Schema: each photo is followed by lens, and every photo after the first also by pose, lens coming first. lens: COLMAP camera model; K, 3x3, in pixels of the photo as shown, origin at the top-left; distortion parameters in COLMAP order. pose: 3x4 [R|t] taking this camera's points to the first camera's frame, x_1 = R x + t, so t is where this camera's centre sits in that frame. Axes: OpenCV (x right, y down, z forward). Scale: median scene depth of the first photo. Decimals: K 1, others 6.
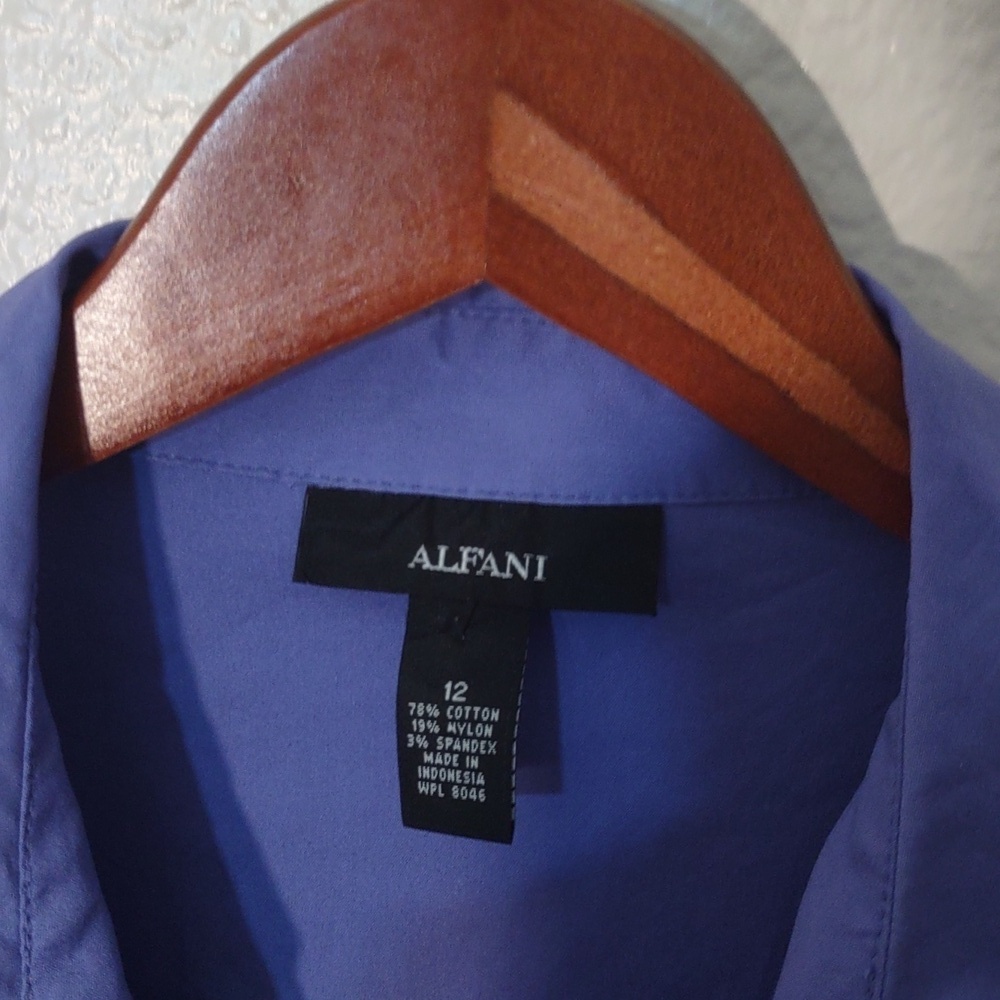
lens RADIAL K [[1752.5, 0, 501.7], [0, 1752.5, 500.7], [0, 0, 1]] dist [0.117868, 0.000000]
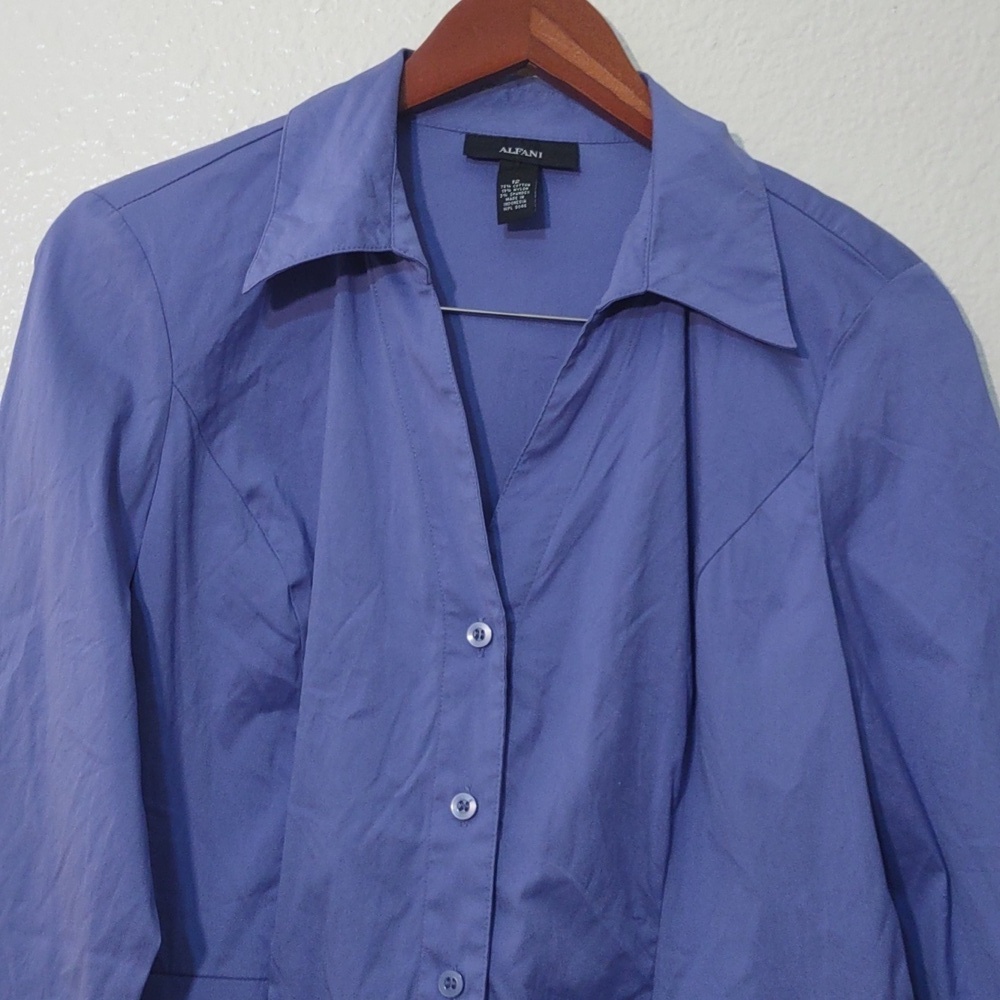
lens RADIAL K [[1752.5, 0, 502.5], [0, 1752.5, 494.2], [0, 0, 1]] dist [0.117868, 0.000000]
pose [[0.993447, 0.037501, 0.107968, -0.372263], [0.010063, 0.912273, -0.409459, 1.927334], [-0.113851, 0.407862, 0.905917, -1.651952]]
